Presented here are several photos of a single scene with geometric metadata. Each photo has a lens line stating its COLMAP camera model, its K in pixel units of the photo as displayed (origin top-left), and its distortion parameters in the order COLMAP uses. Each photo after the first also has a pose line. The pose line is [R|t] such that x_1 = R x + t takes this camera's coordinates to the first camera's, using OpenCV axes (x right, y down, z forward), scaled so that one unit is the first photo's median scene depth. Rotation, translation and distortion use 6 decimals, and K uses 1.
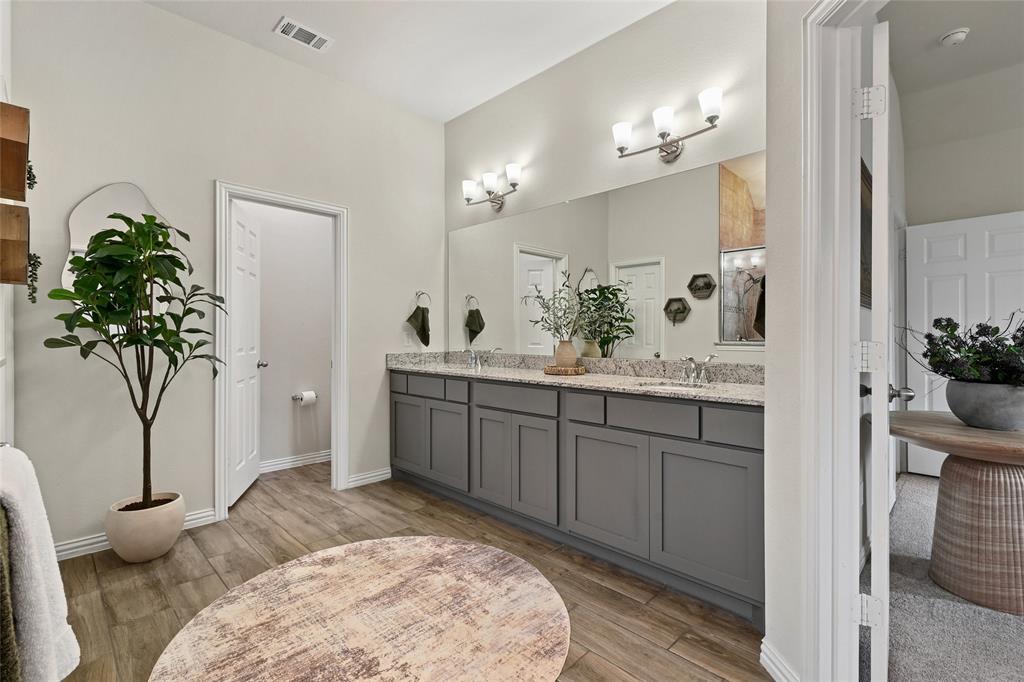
lens RADIAL K [[461.5, 0, 513.4], [0, 461.5, 335.1], [0, 0, 1]] dist [0.004757, -0.002678]
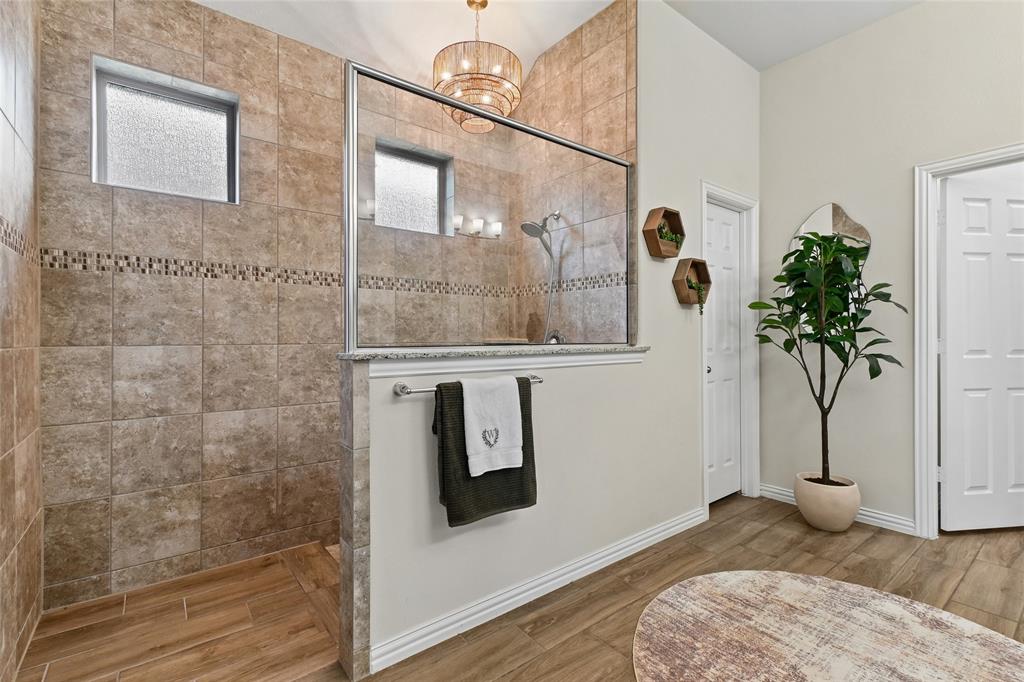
lens RADIAL K [[461.5, 0, 512.6], [0, 461.5, 337.9], [0, 0, 1]] dist [0.004757, -0.002678]
pose [[-0.131495, 0.003004, -0.991312, 0.476428], [0.002296, 0.999994, 0.002725, 0.003633], [0.991314, -0.001917, -0.131501, 0.407029]]
